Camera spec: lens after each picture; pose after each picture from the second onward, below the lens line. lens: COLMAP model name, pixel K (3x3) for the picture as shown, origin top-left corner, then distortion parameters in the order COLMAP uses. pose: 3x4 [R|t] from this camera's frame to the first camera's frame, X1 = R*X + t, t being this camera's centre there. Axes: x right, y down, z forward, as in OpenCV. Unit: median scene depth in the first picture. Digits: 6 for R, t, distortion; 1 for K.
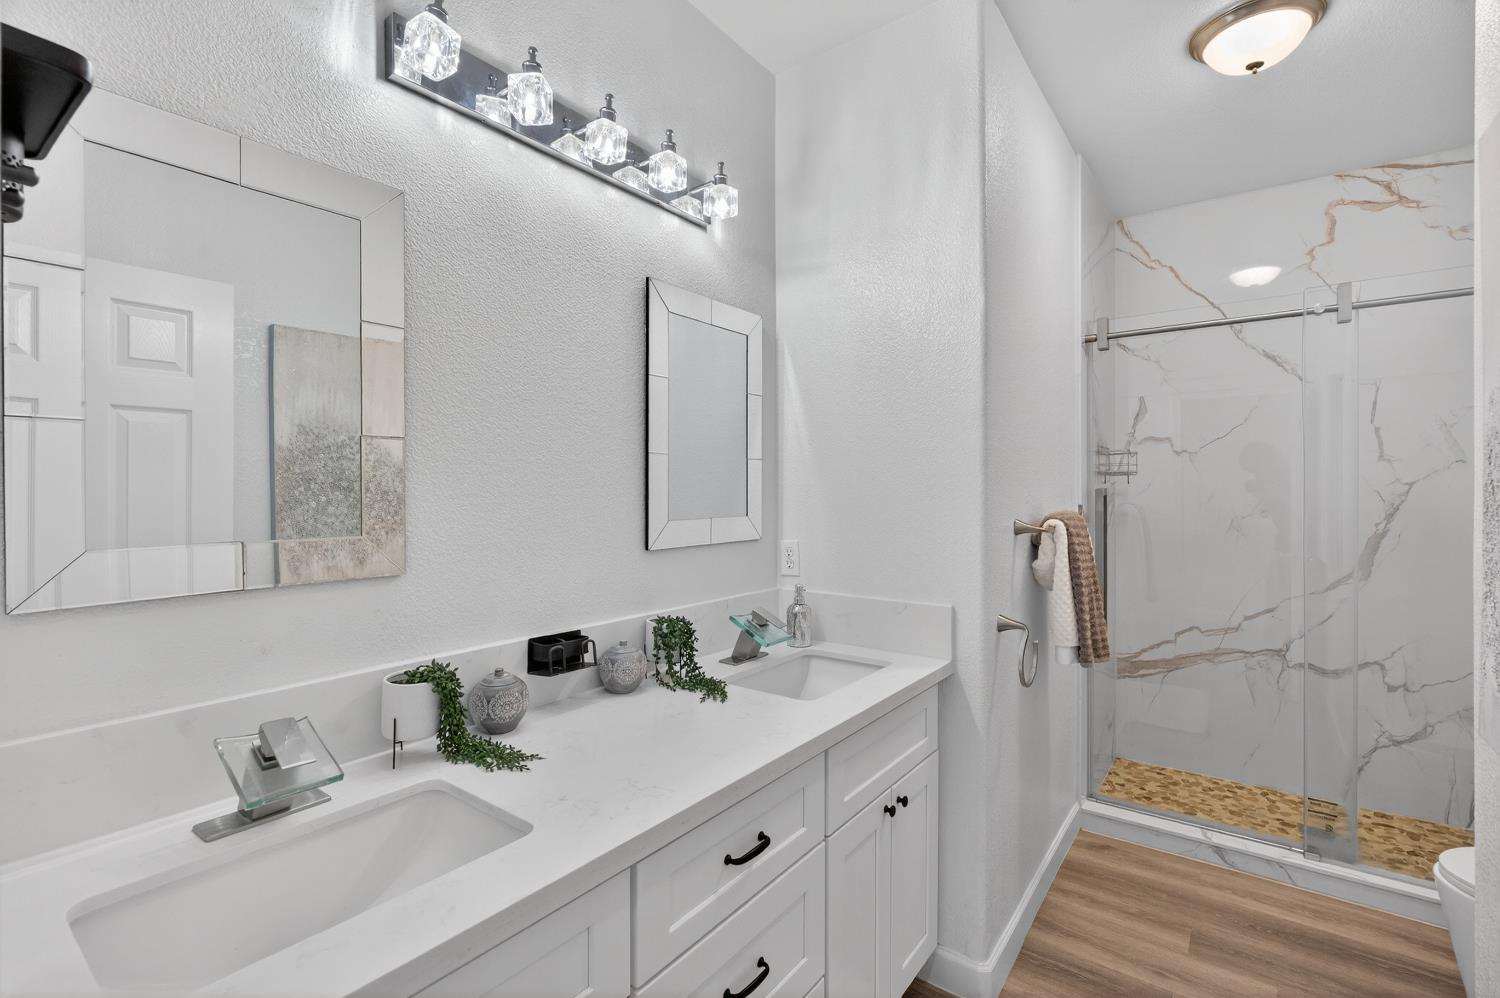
lens RADIAL K [[687.8, 0, 746.1], [0, 687.8, 475.4], [0, 0, 1]] dist [0.000176, 0.000342]
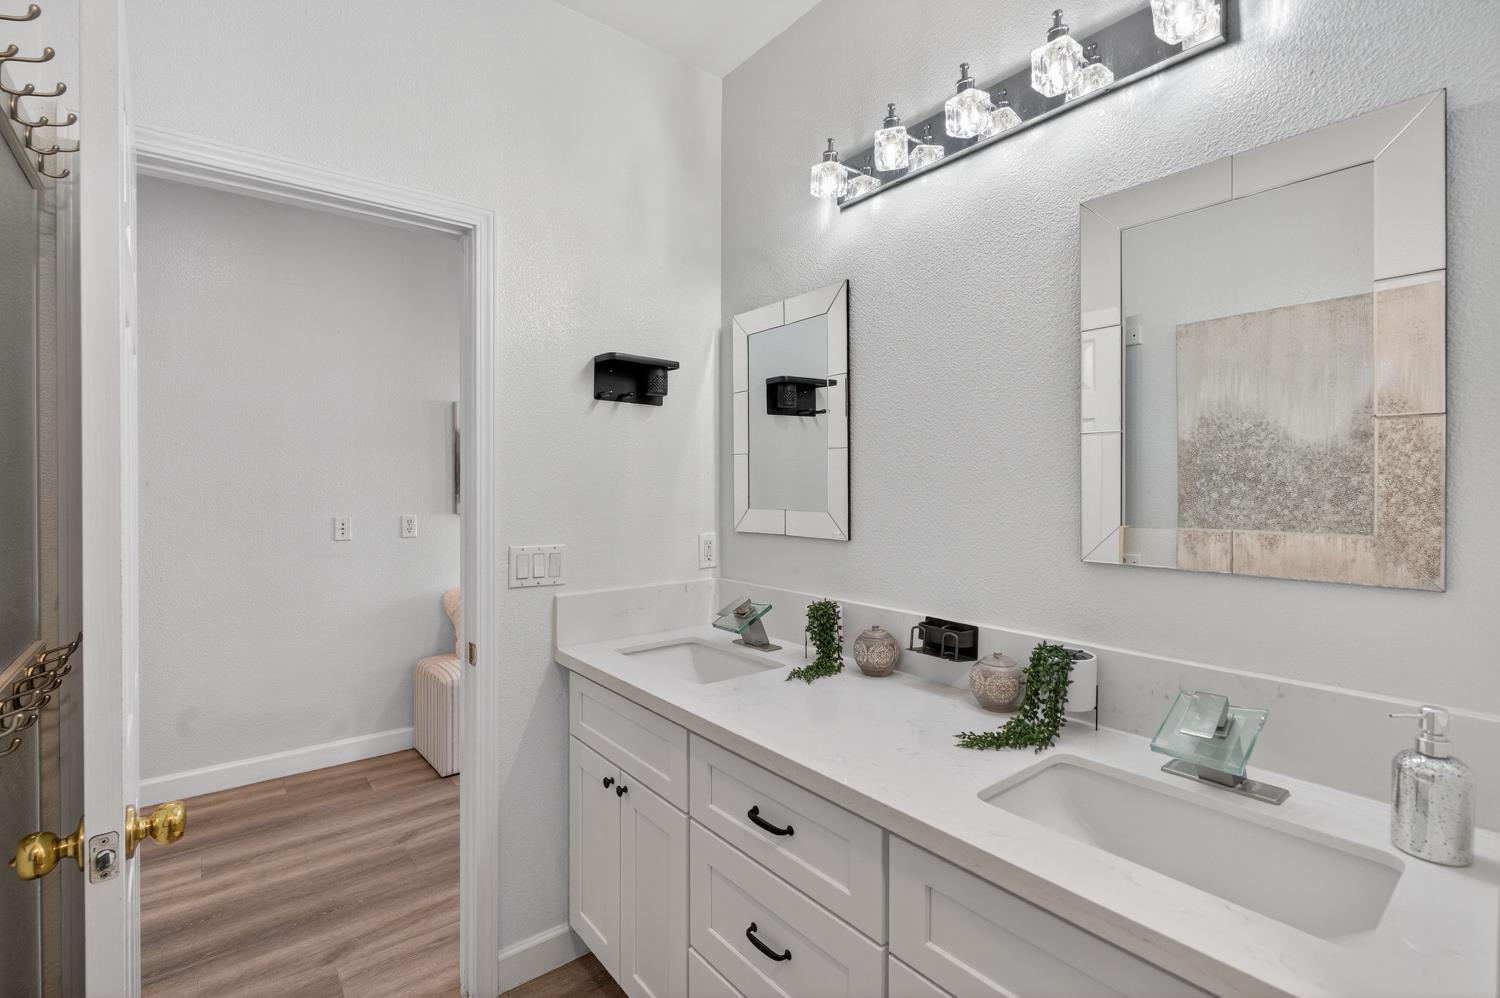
lens RADIAL K [[687.8, 0, 746.1], [0, 687.8, 475.4], [0, 0, 1]] dist [0.000176, 0.000342]
pose [[-0.251649, -0.011286, -0.967753, 0.762184], [0.025778, 0.999499, -0.018360, 0.020260], [0.967475, -0.029567, -0.251232, 0.910763]]
